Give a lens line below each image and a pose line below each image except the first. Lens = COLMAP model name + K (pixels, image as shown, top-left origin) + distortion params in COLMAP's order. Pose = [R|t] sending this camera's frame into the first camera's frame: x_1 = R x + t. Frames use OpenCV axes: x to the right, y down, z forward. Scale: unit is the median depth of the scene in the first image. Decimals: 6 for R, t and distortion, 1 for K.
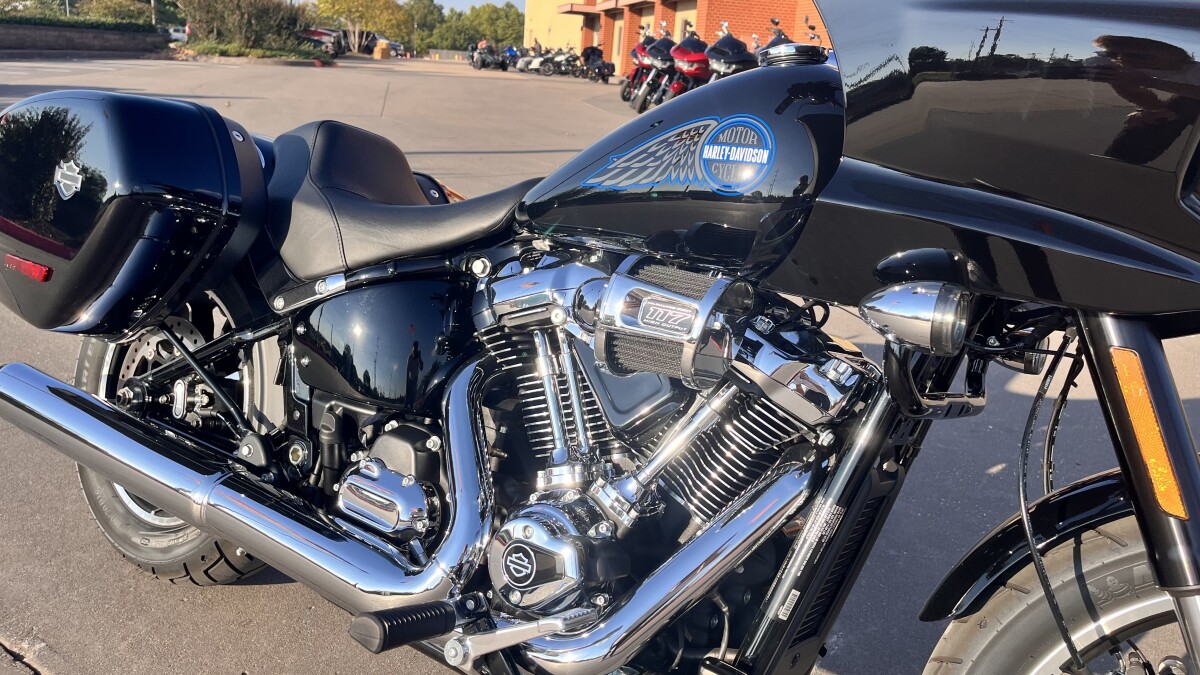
lens RADIAL K [[907.3, 0, 600.0], [0, 907.3, 337.5], [0, 0, 1]] dist [0.044288, -0.073431]
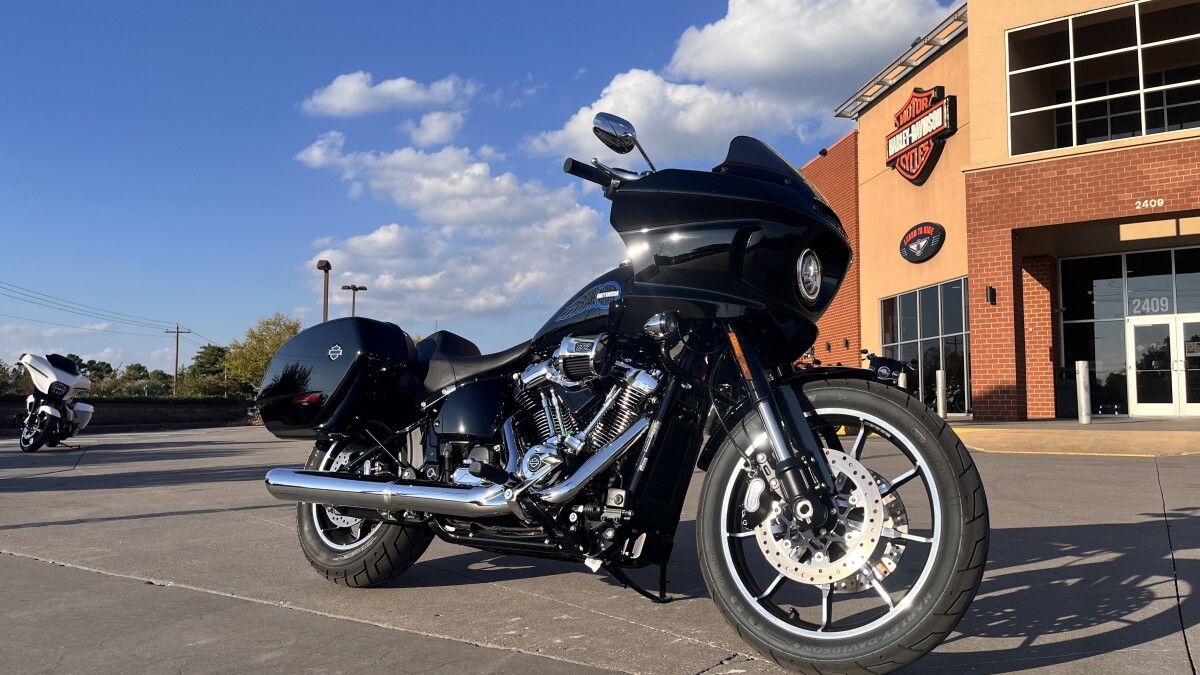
lens RADIAL K [[934.0, 0, 600.0], [0, 934.0, 337.5], [0, 0, 1]] dist [0.051451, -0.000517]
pose [[0.996393, -0.077004, -0.035654, 0.145176], [0.057974, 0.924540, -0.376649, 0.646451], [0.061967, 0.373223, 0.925670, -1.028788]]
